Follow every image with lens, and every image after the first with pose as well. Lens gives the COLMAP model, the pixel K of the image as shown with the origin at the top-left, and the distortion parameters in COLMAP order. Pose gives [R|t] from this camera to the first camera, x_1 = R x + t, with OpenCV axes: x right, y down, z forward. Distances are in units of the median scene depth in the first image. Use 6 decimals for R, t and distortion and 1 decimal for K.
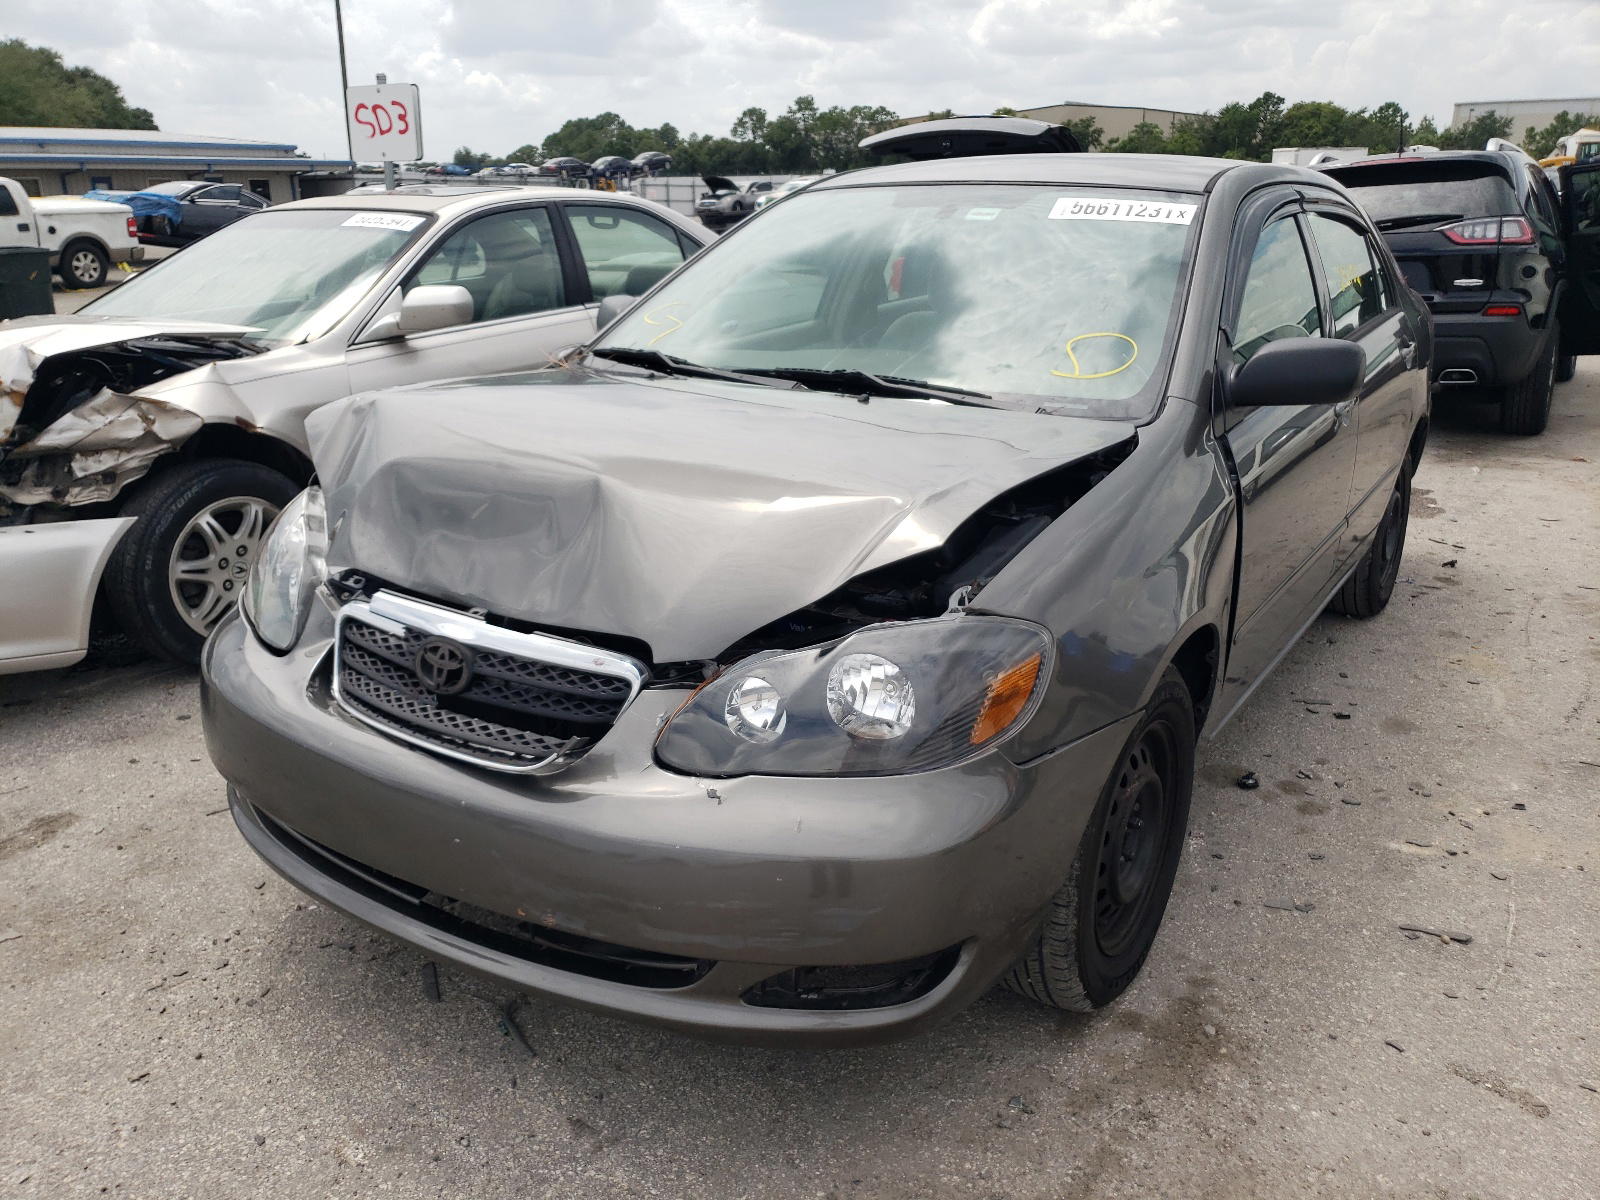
lens RADIAL K [[1266.7, 0, 800.0], [0, 1266.7, 600.0], [0, 0, 1]] dist [0.003352, 0.024893]
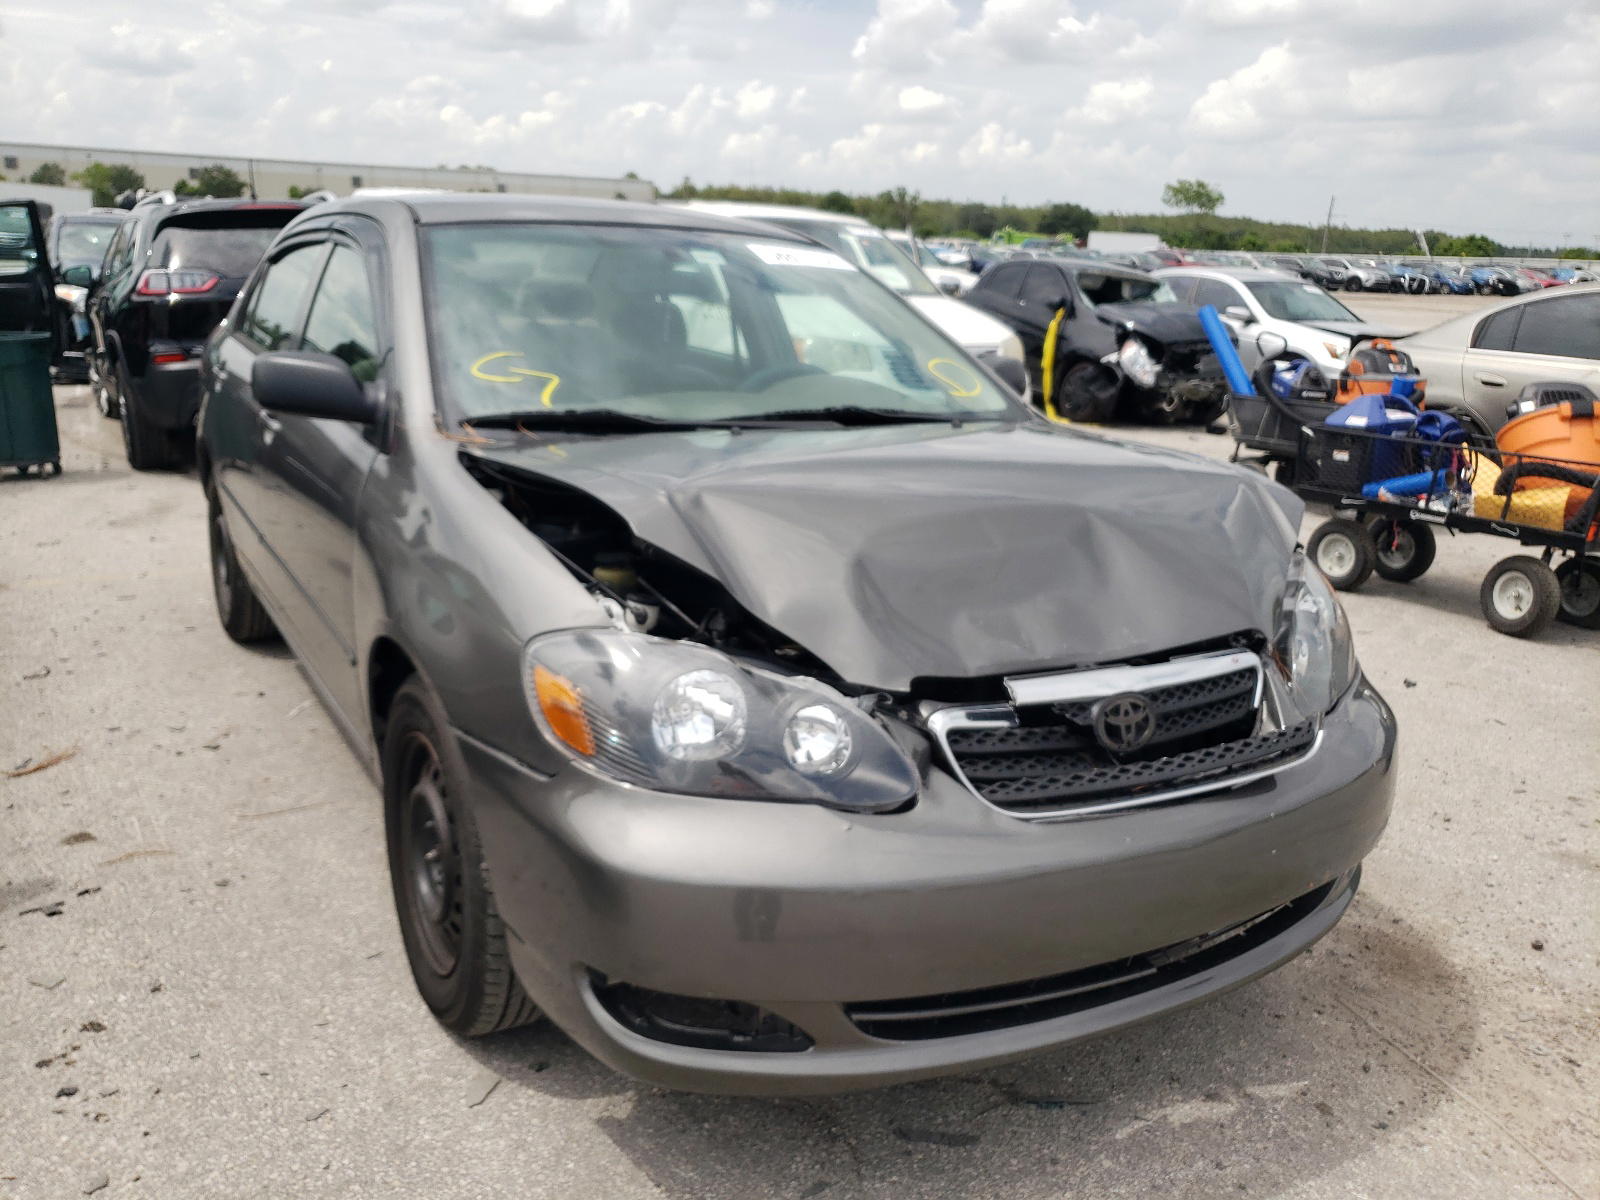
lens RADIAL K [[1252.4, 0, 773.5], [0, 1252.4, 599.5], [0, 0, 1]] dist [0.083631, -0.093335]
pose [[0.444501, -0.193160, 0.874705, -1.224351], [0.216886, 0.970628, 0.104126, -0.196505], [-0.869125, 0.143427, 0.473339, 0.767239]]
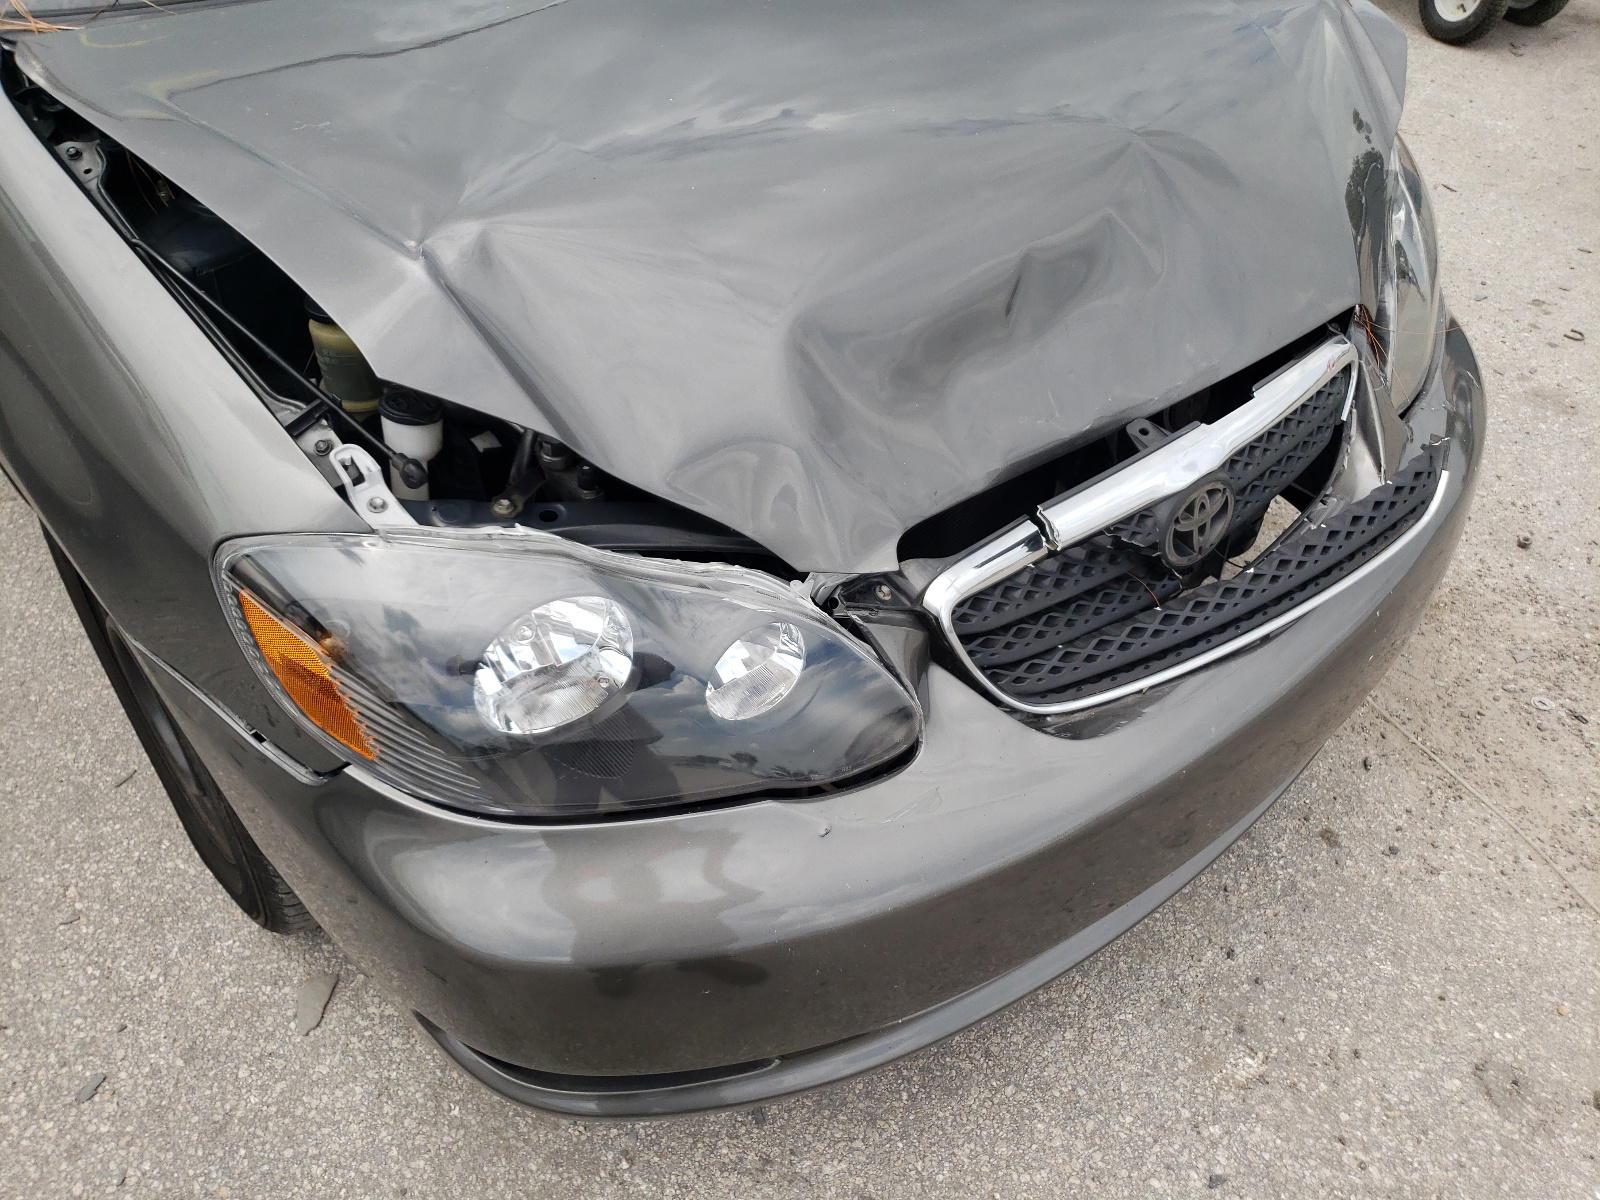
lens RADIAL K [[1266.7, 0, 800.0], [0, 1266.7, 600.0], [0, 0, 1]] dist [0.003352, 0.024893]
pose [[0.273989, -0.628697, 0.727784, -0.824496], [0.239191, 0.777511, 0.581605, -0.333977], [-0.931514, 0.014726, 0.363408, 0.958206]]
